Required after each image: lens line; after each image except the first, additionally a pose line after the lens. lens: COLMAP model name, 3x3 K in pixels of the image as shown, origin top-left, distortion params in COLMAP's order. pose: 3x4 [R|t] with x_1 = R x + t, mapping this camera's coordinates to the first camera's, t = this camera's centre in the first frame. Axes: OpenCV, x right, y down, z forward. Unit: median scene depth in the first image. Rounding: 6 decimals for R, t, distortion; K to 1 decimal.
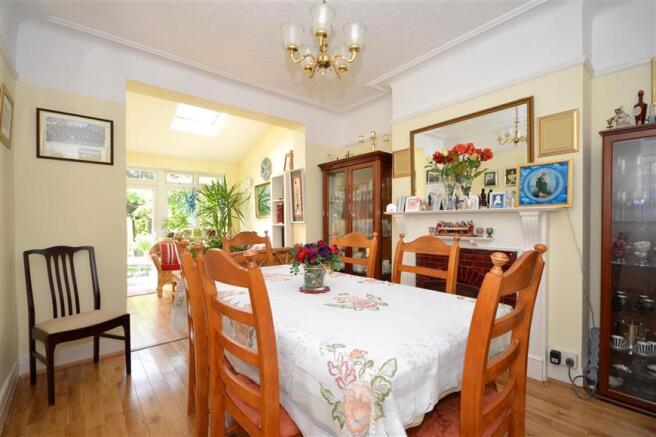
lens RADIAL K [[292.8, 0, 328.5], [0, 292.8, 219.7], [0, 0, 1]] dist [0.000636, -0.004662]
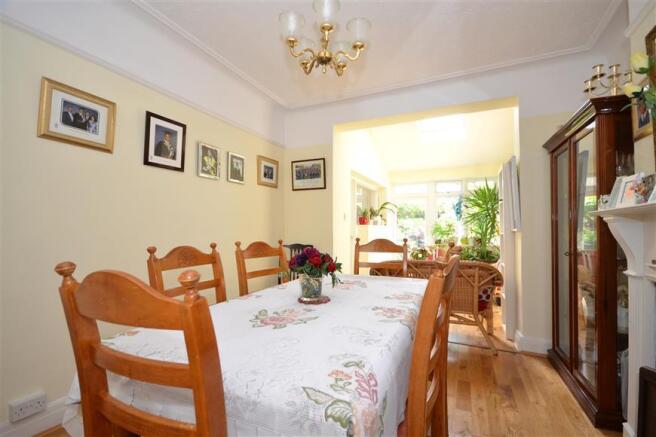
lens RADIAL K [[292.8, 0, 328.7], [0, 292.8, 219.4], [0, 0, 1]] dist [0.000636, -0.004662]
pose [[0.421477, -0.022869, -0.906551, 0.255100], [-0.000404, 0.999677, -0.025406, -0.000392], [0.906839, 0.011074, 0.421331, 0.191108]]
